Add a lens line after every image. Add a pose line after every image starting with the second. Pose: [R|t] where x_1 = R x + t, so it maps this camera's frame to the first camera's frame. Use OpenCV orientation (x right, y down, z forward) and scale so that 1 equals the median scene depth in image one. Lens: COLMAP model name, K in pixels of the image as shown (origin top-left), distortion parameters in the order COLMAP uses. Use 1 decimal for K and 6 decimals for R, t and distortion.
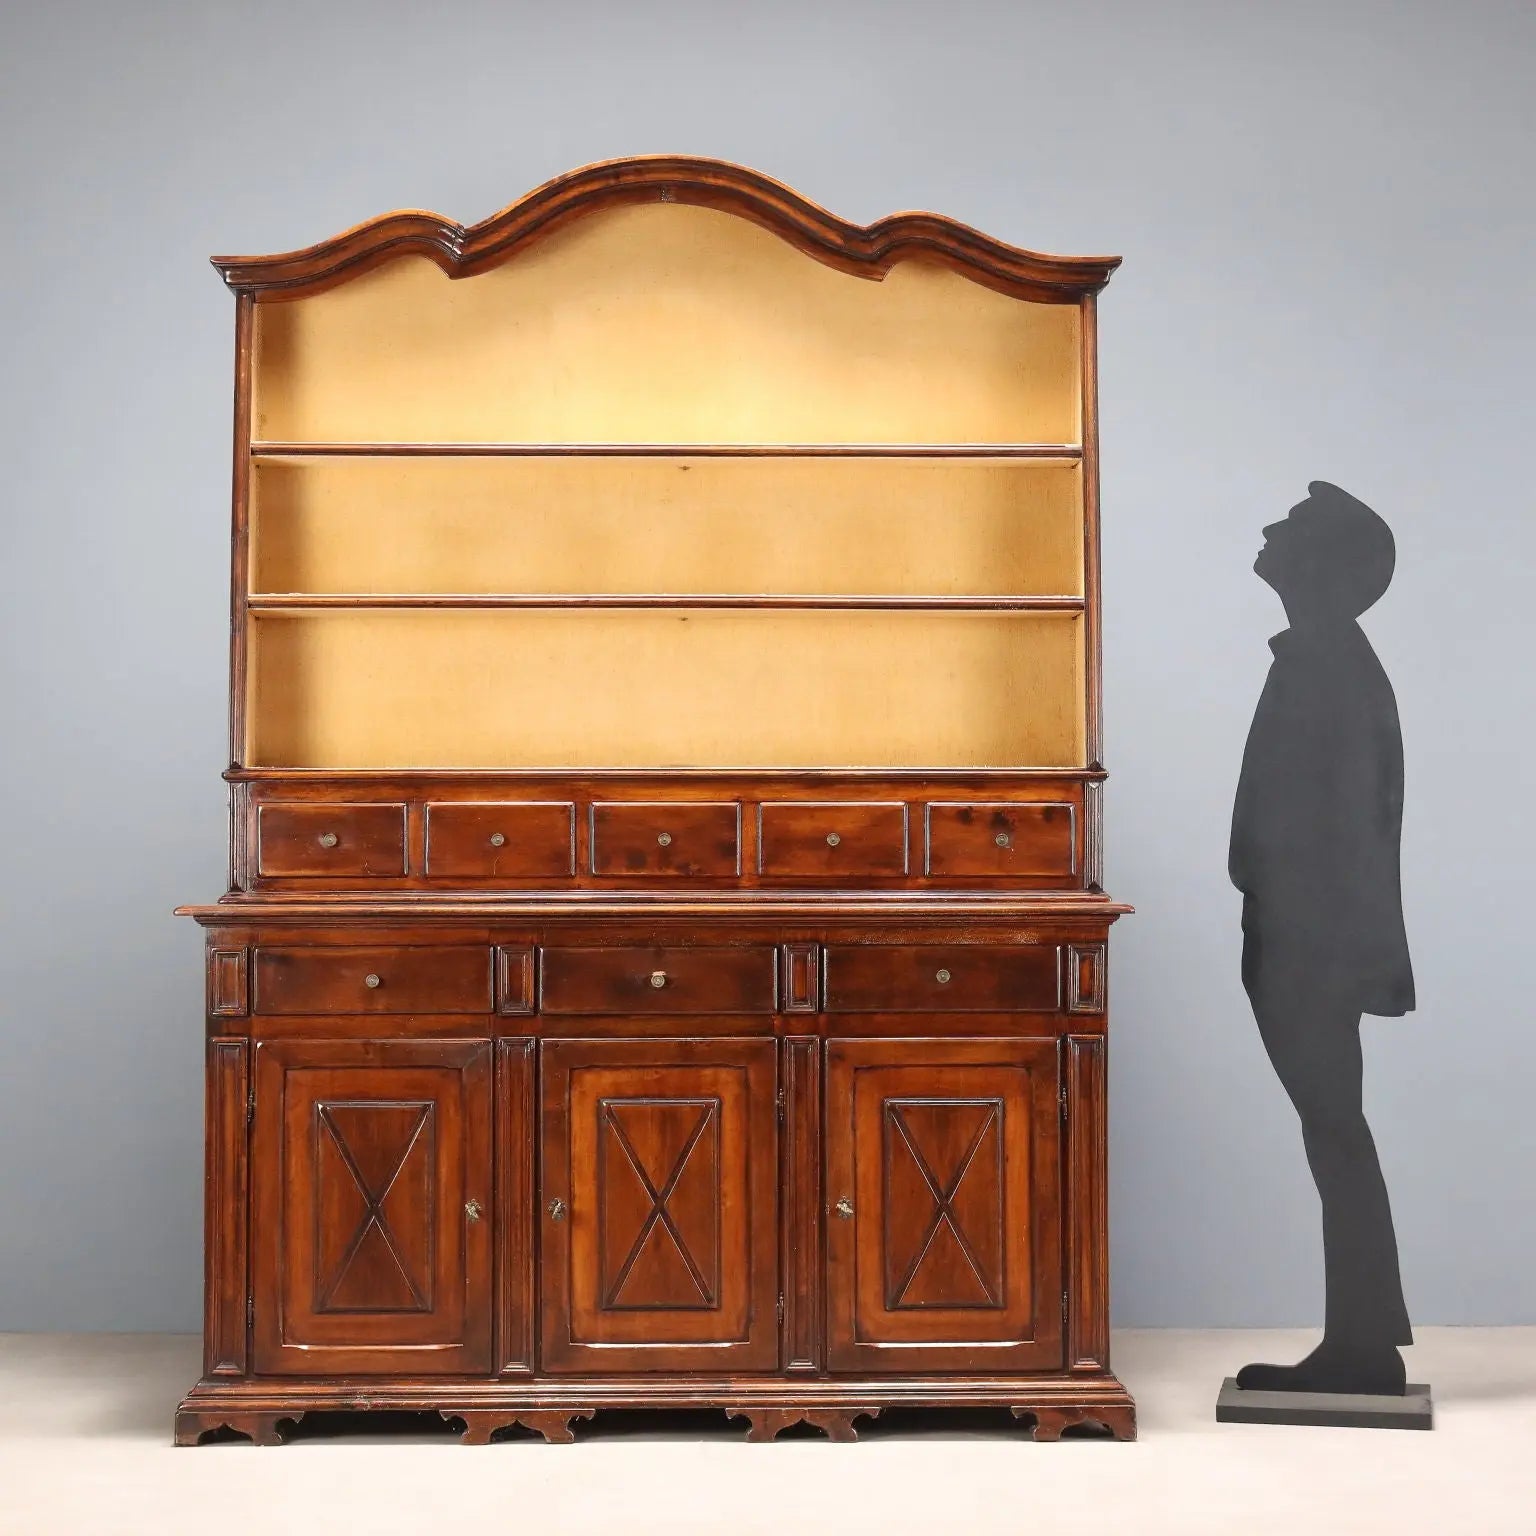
lens RADIAL K [[3123.0, 0, 768.0], [0, 3123.0, 768.0], [0, 0, 1]] dist [-0.026318, 0.267383]
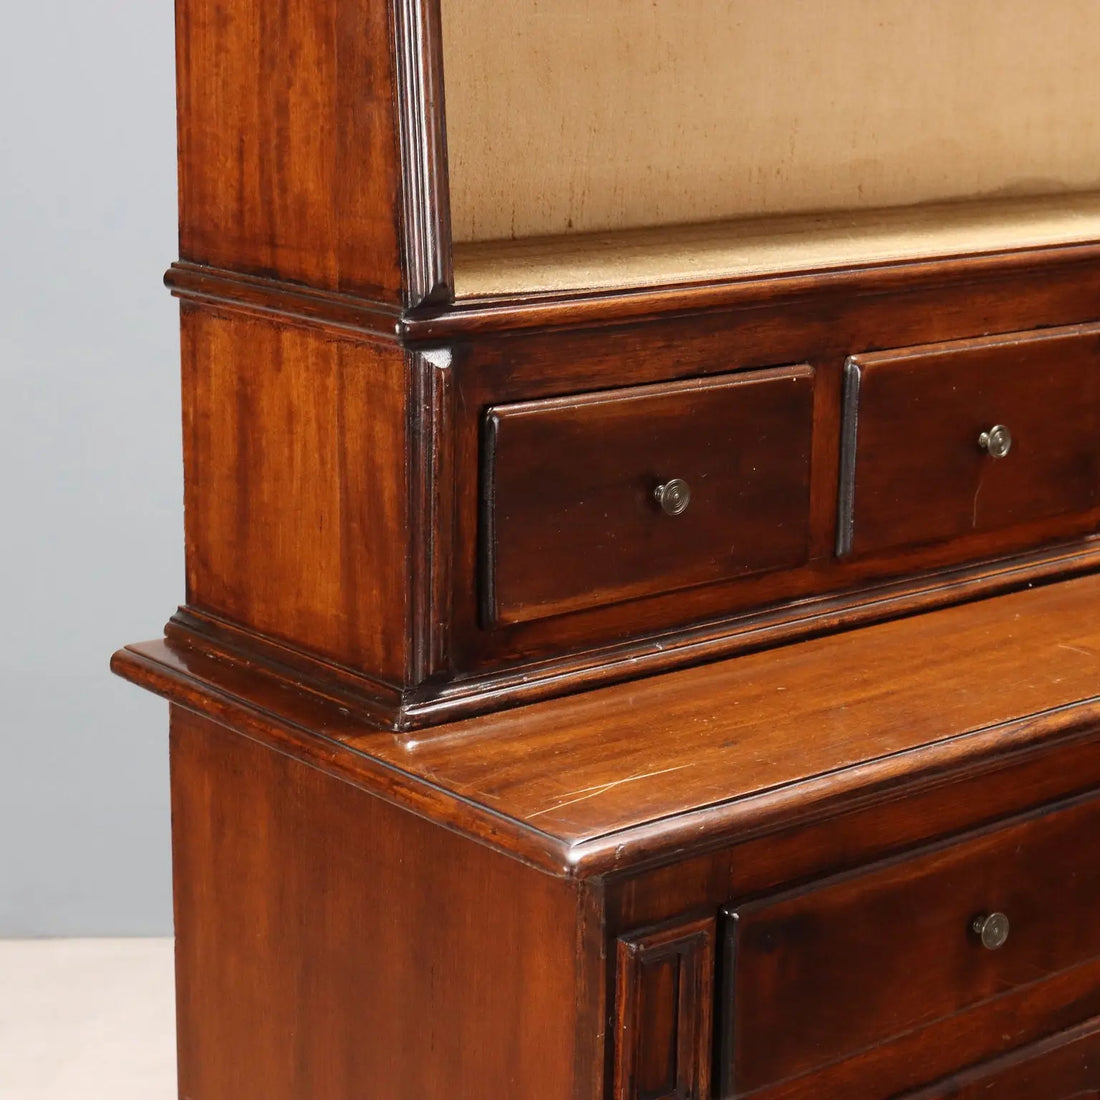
lens RADIAL K [[2514.1, 0, 550.0], [0, 2514.1, 550.0], [0, 0, 1]] dist [-0.008368, 0.171901]
pose [[0.777304, -0.134175, 0.614650, -0.329747], [-0.040268, 0.964379, 0.261443, -0.043698], [-0.627835, -0.227971, 0.744213, 0.828322]]
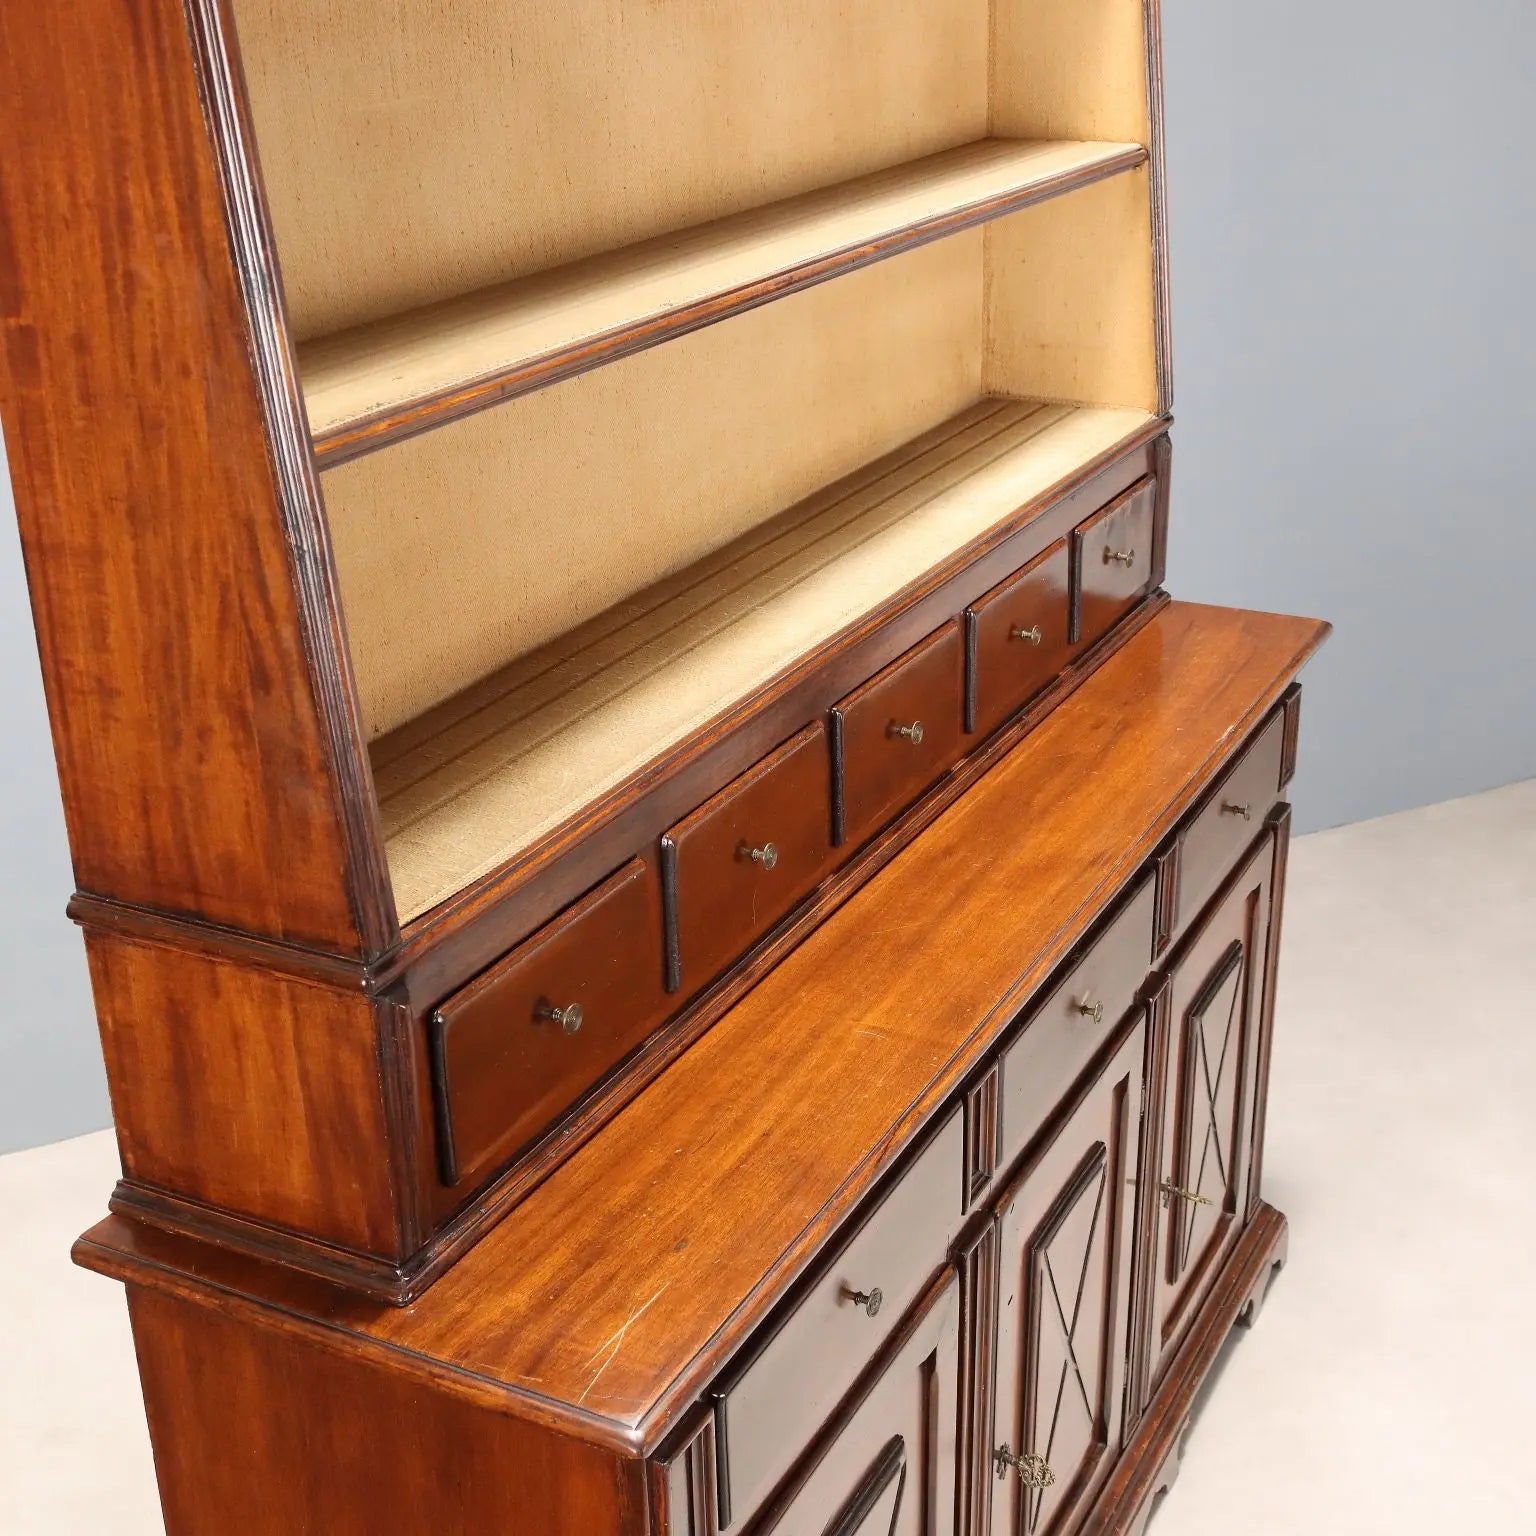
lens RADIAL K [[2154.7, 0, 768.0], [0, 2154.7, 768.0], [0, 0, 1]] dist [0.033453, -0.042736]
pose [[0.472415, -0.347018, 0.810187, -0.348729], [-0.010453, 0.916958, 0.398846, -0.118275], [-0.881314, -0.196890, 0.429558, 0.894325]]
